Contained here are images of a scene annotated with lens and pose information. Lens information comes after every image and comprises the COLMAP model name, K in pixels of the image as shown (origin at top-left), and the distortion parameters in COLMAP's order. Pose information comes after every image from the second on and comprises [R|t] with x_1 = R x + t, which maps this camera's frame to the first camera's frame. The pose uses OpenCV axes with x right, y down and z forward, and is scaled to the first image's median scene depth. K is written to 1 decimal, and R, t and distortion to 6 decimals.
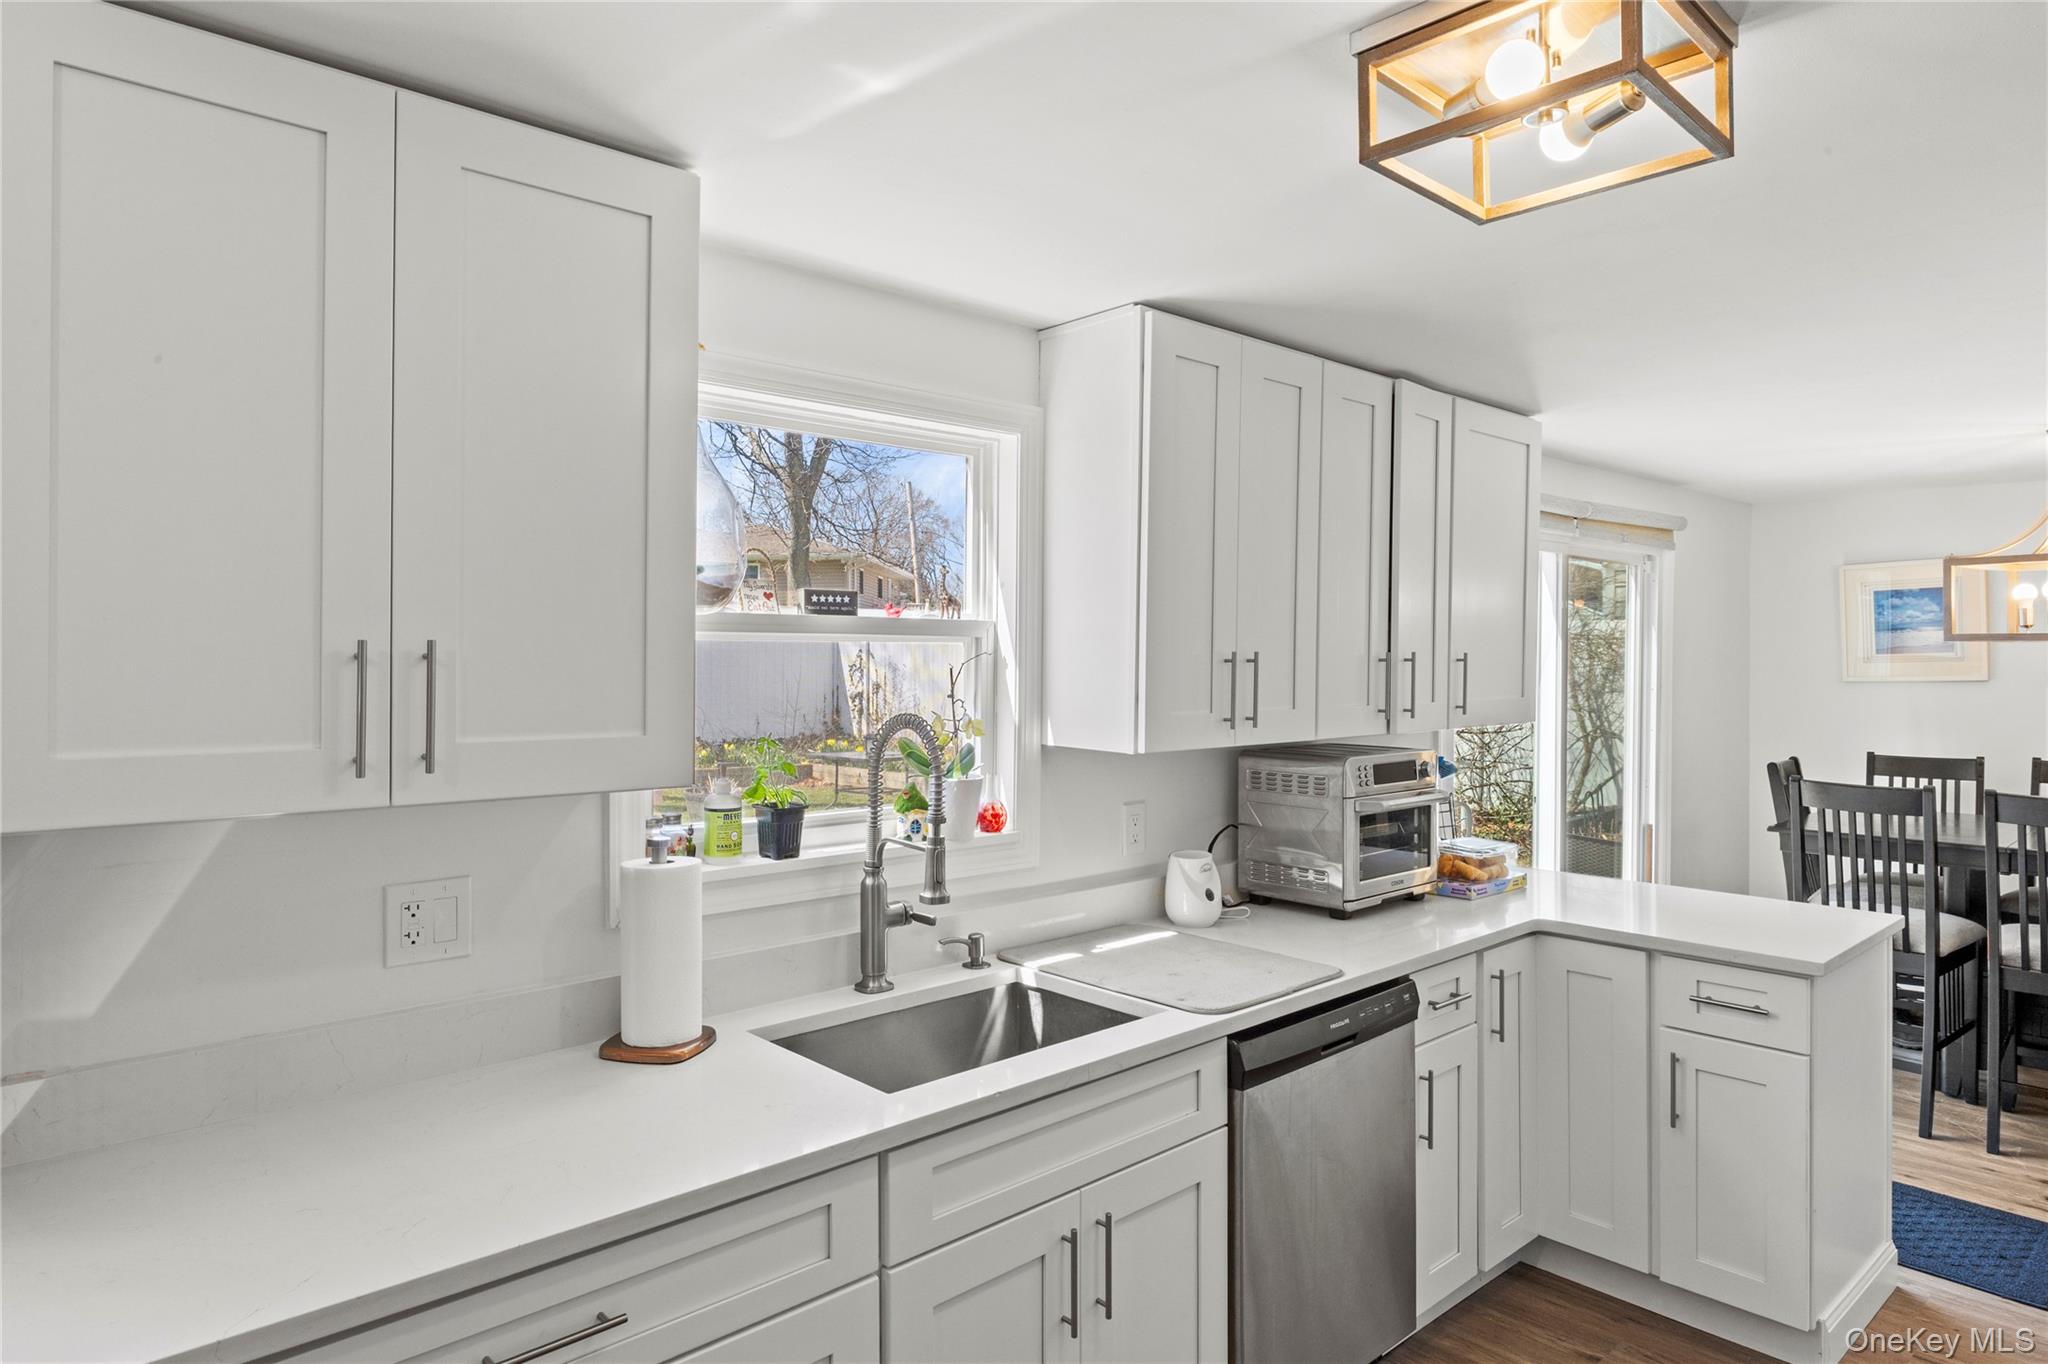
lens RADIAL K [[1214.9, 0, 1023.2], [0, 1214.9, 669.7], [0, 0, 1]] dist [-0.010629, 0.004876]
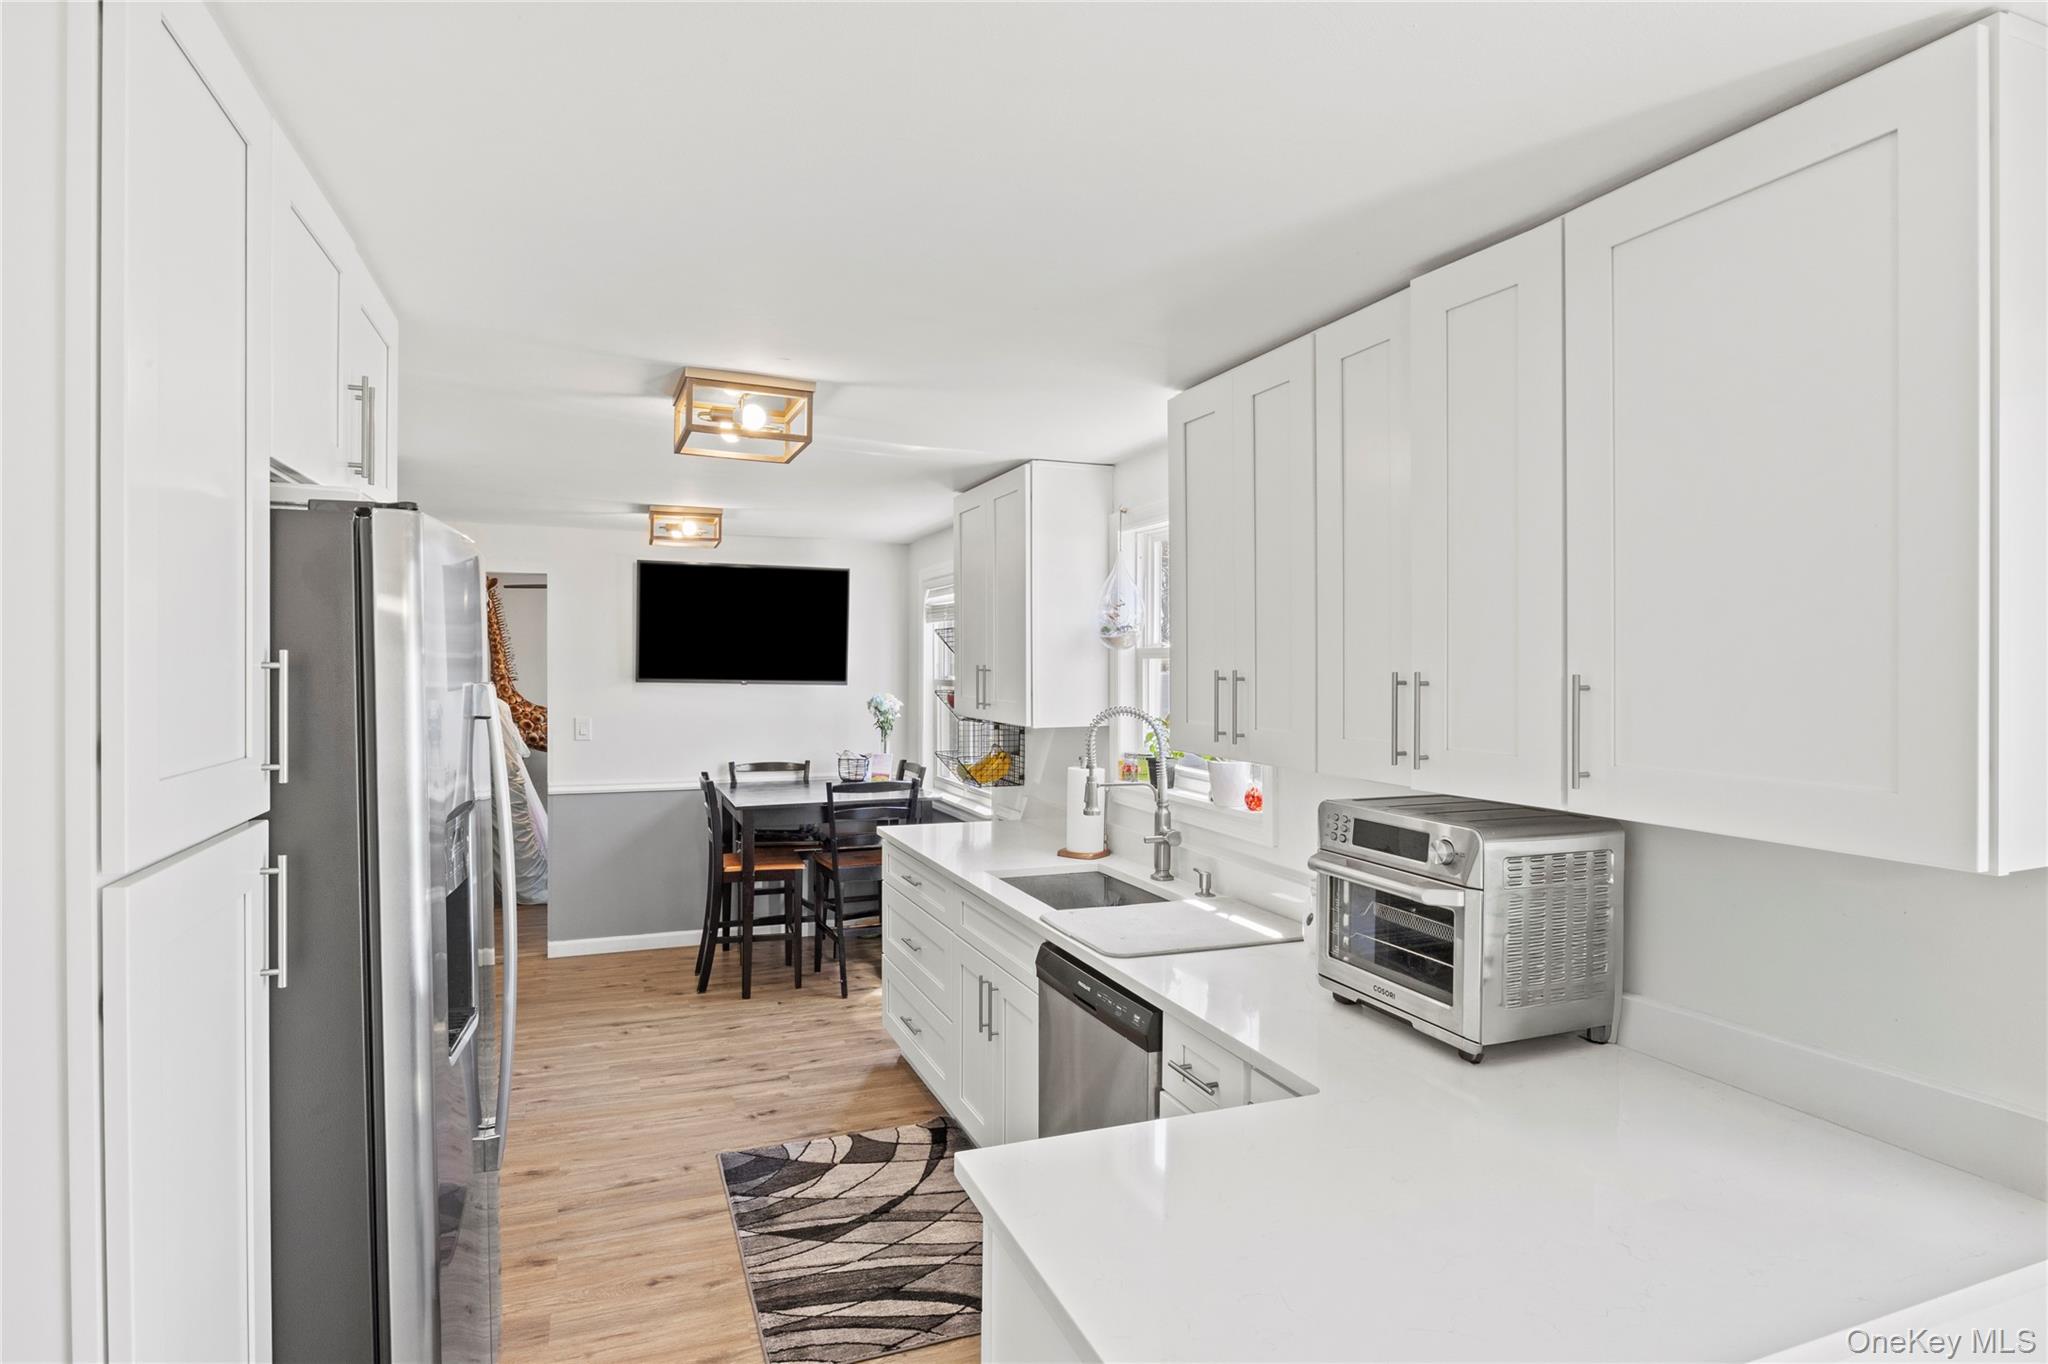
lens RADIAL K [[1072.3, 0, 1015.5], [0, 1072.3, 678.3], [0, 0, 1]] dist [-0.001456, 0.000194]
pose [[-0.359547, 0.013938, -0.933023, 1.073706], [-0.011977, 0.999737, 0.019550, -0.022481], [0.933050, 0.018204, -0.359286, 1.120057]]
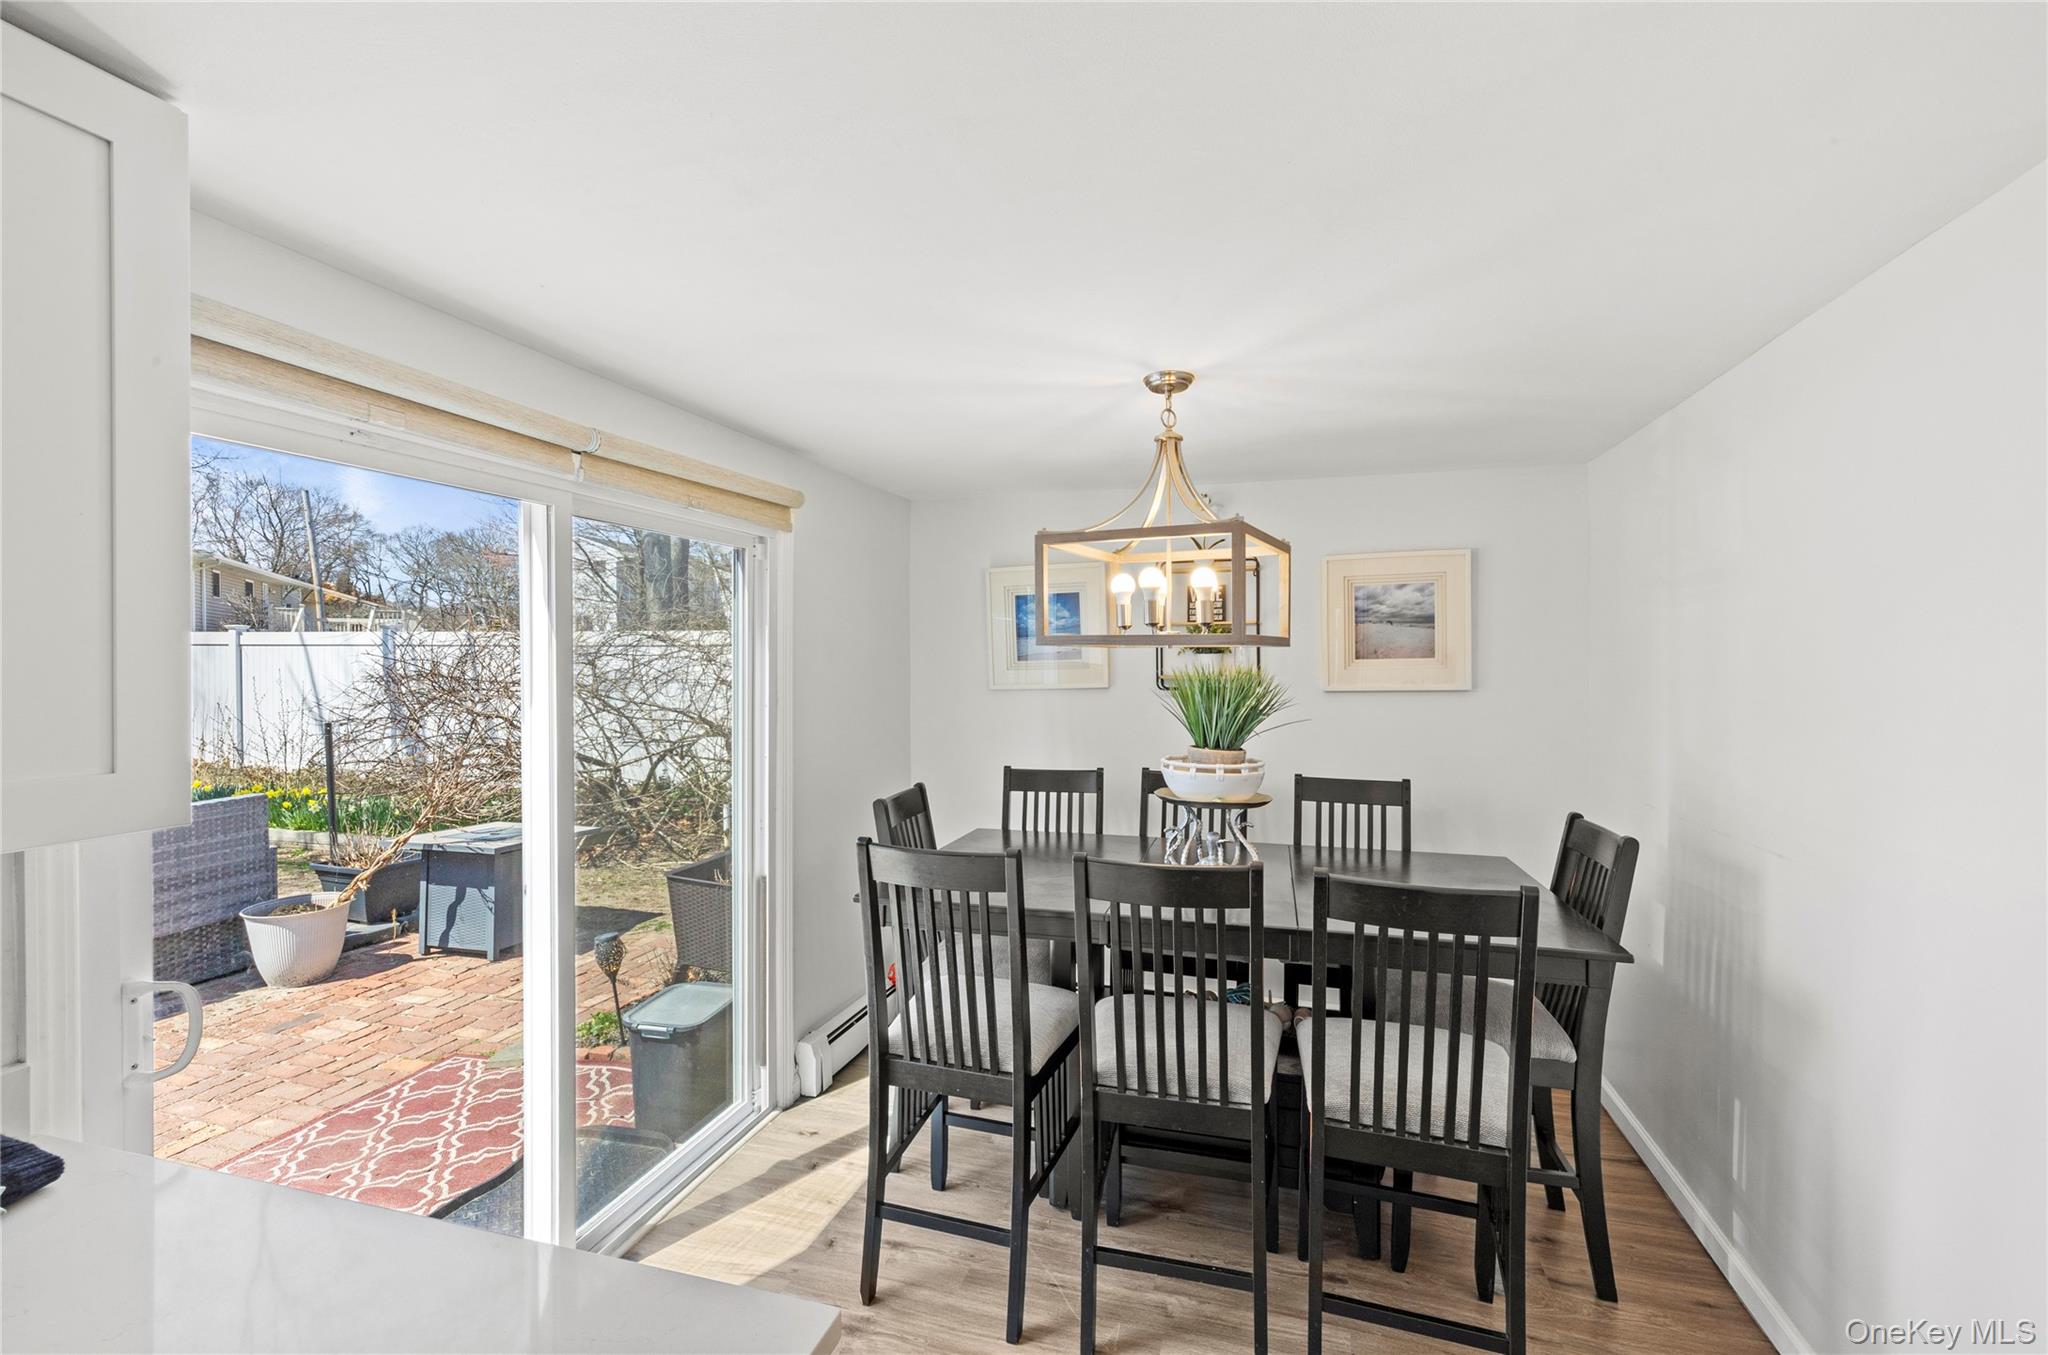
lens RADIAL K [[886.7, 0, 1025.9], [0, 886.7, 675.0], [0, 0, 1]] dist [0.010214, 0.000236]
pose [[0.856205, -0.008097, 0.516572, 0.672539], [0.005186, 0.999961, 0.007079, -0.013313], [-0.516610, -0.003382, 0.856214, 0.760305]]
